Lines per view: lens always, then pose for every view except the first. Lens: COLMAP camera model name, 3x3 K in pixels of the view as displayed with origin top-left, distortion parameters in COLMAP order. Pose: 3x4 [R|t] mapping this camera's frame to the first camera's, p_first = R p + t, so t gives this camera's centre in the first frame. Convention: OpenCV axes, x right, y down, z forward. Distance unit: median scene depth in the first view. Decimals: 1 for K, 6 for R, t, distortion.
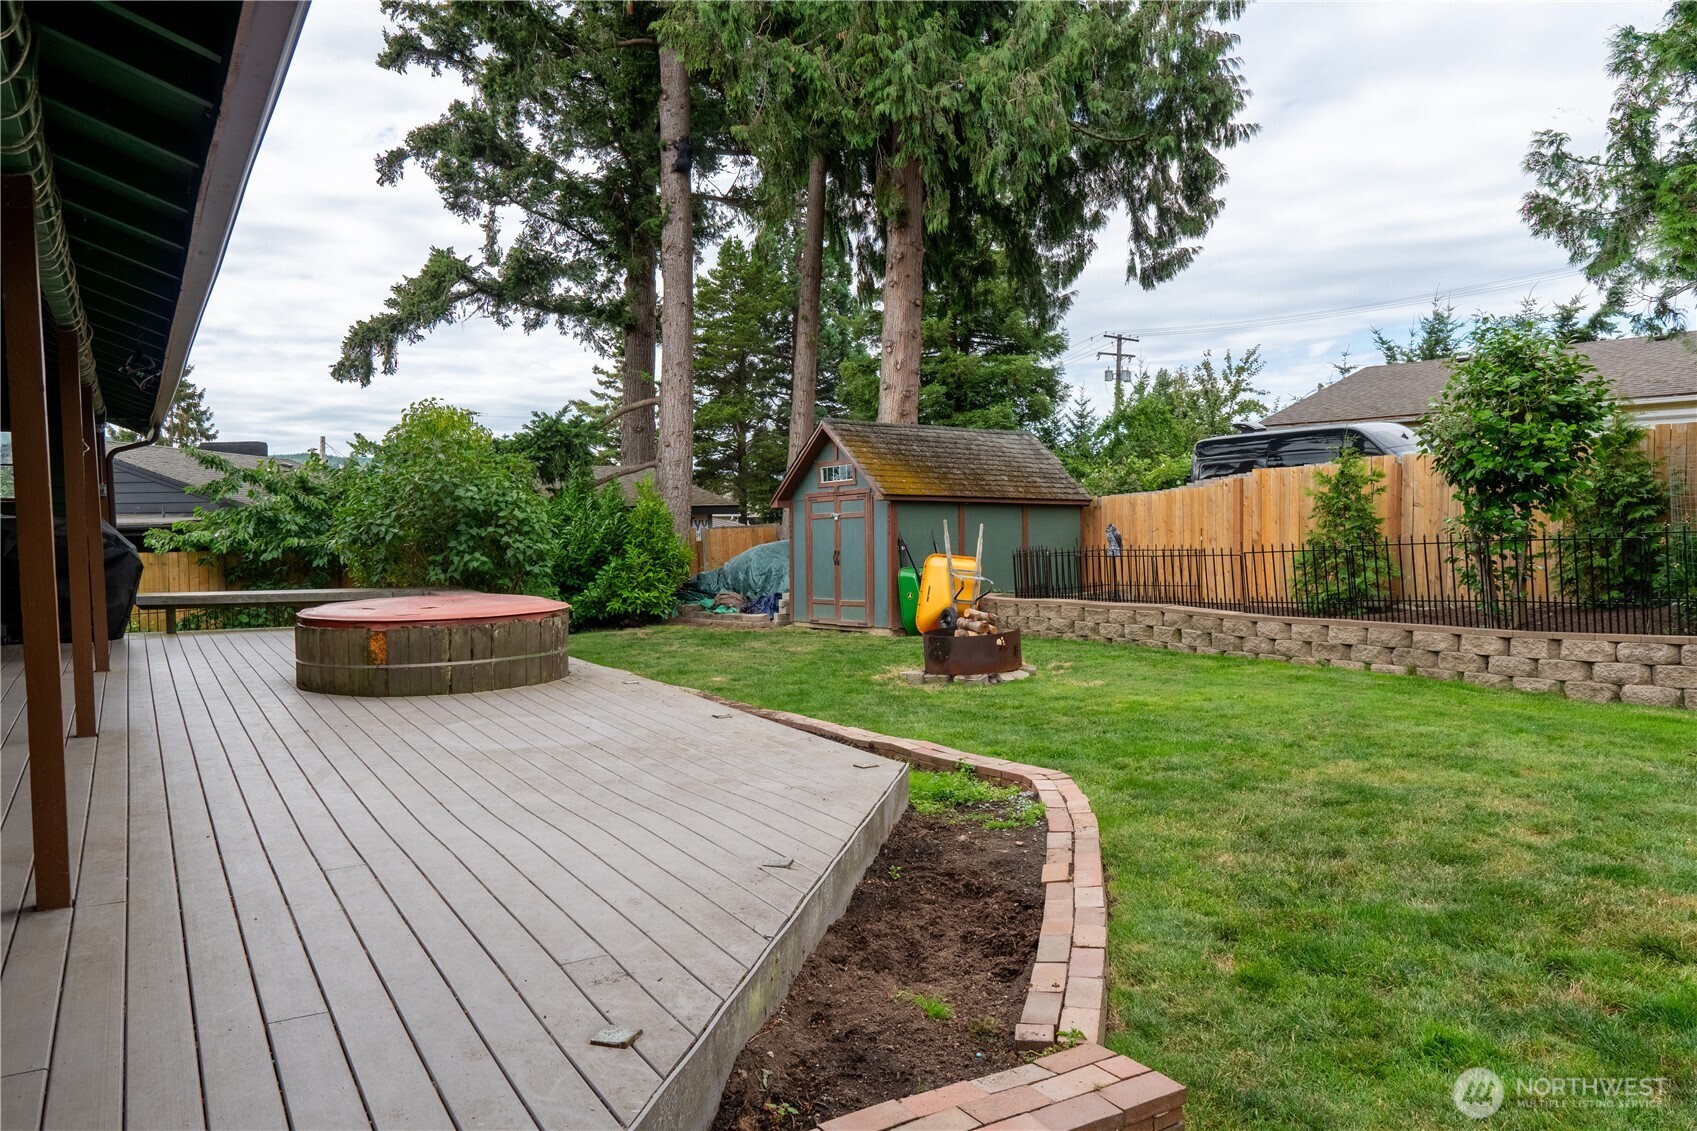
lens RADIAL K [[1166.6, 0, 838.9], [0, 1166.6, 558.7], [0, 0, 1]] dist [-0.003537, -0.000072]
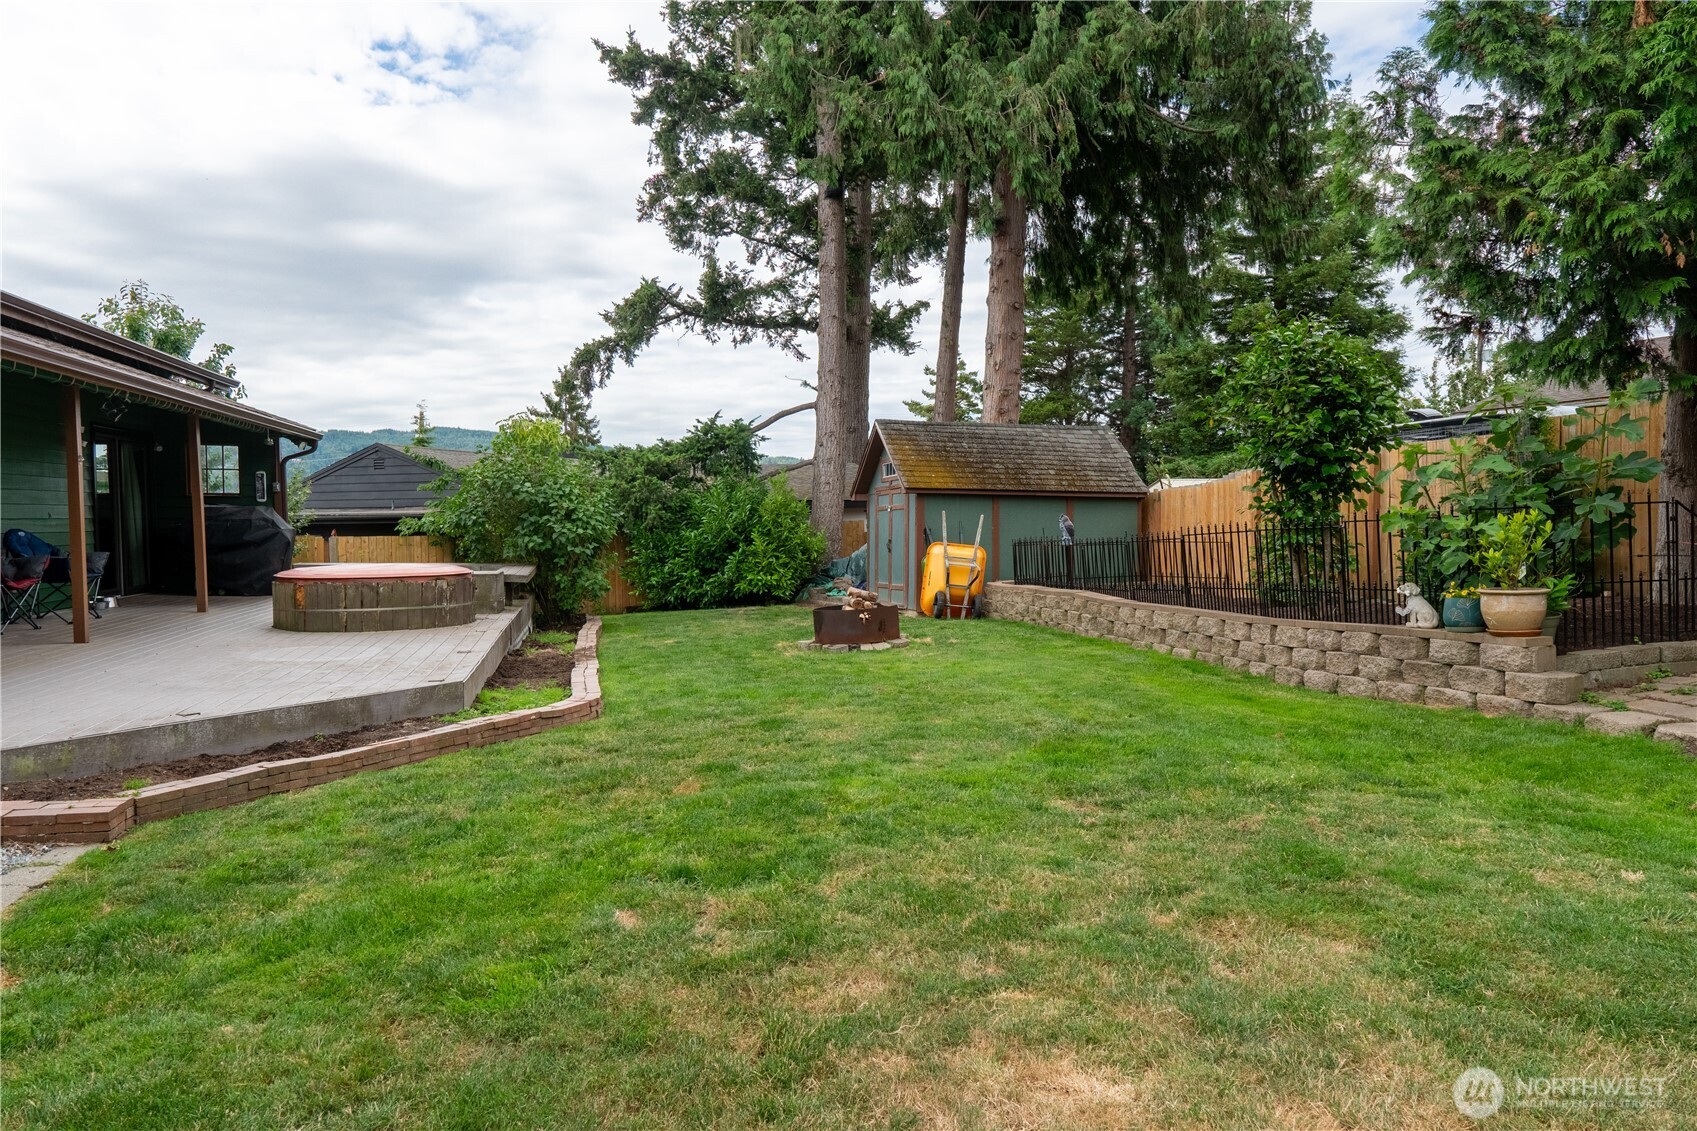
lens RADIAL K [[1166.6, 0, 838.9], [0, 1166.6, 558.7], [0, 0, 1]] dist [-0.003537, -0.000072]
pose [[0.941309, 0.015940, -0.337169, 0.268059], [-0.014721, 0.999873, 0.006172, 0.004404], [0.337225, -0.000846, 0.941424, -0.043499]]
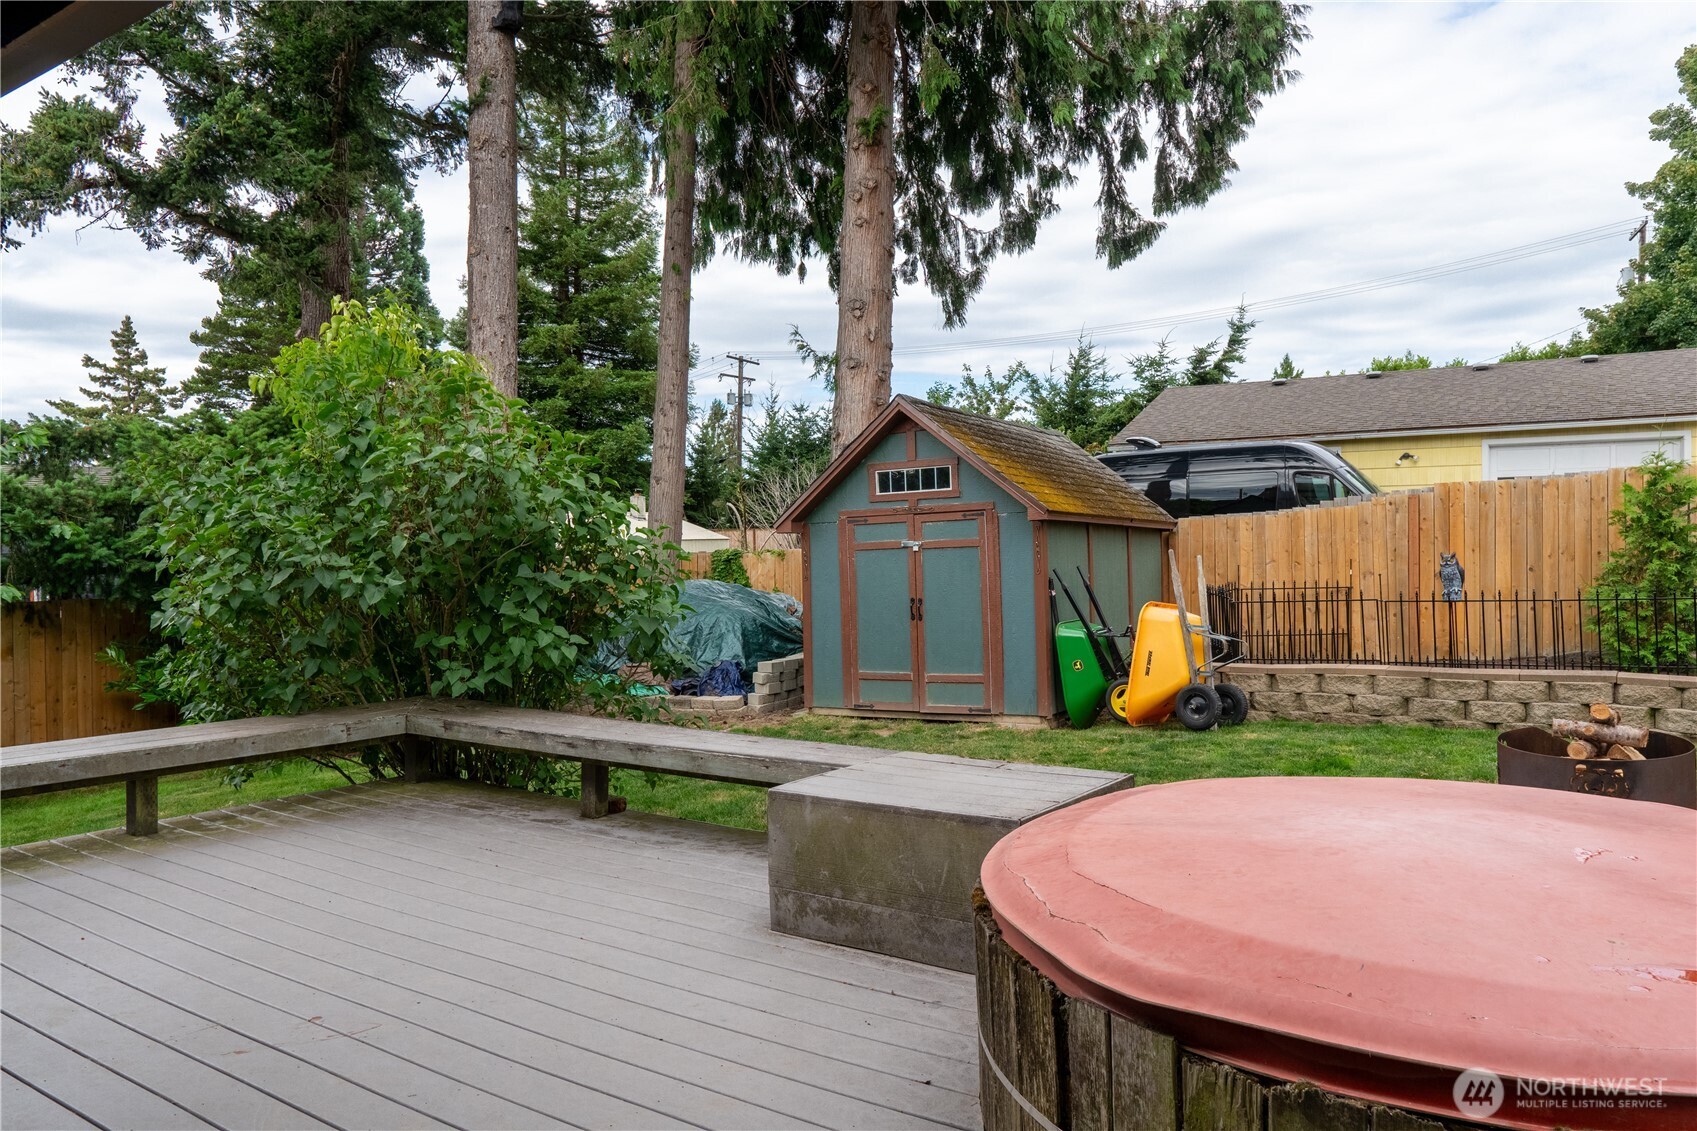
lens RADIAL K [[1166.6, 0, 838.9], [0, 1166.6, 558.7], [0, 0, 1]] dist [-0.003537, -0.000072]
pose [[0.913798, -0.008066, 0.406090, -0.249434], [0.019009, 0.999557, -0.022920, -0.012052], [-0.405725, 0.028664, 0.913546, 0.342116]]
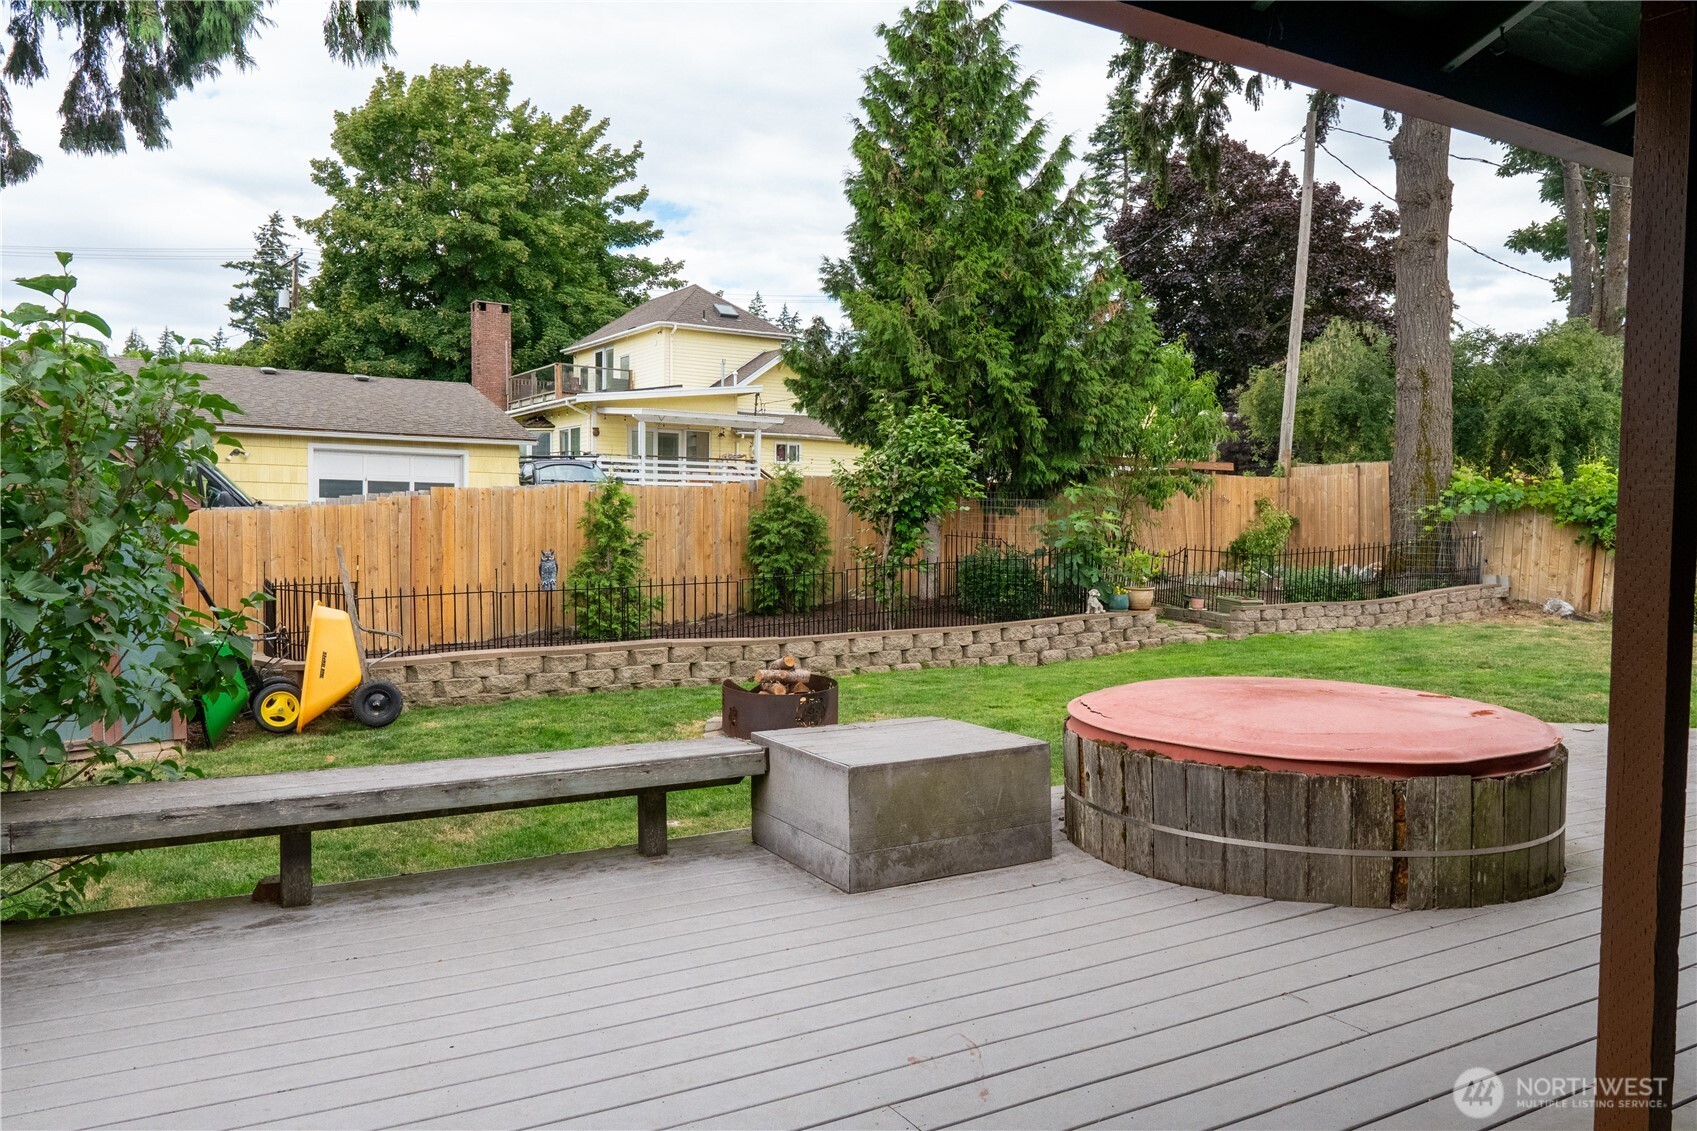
lens RADIAL K [[1166.6, 0, 838.9], [0, 1166.6, 558.7], [0, 0, 1]] dist [-0.003537, -0.000072]
pose [[0.033324, -0.012143, 0.999371, -0.385782], [0.028611, 0.999528, 0.011191, -0.018496], [-0.999035, 0.028220, 0.033656, 0.508130]]
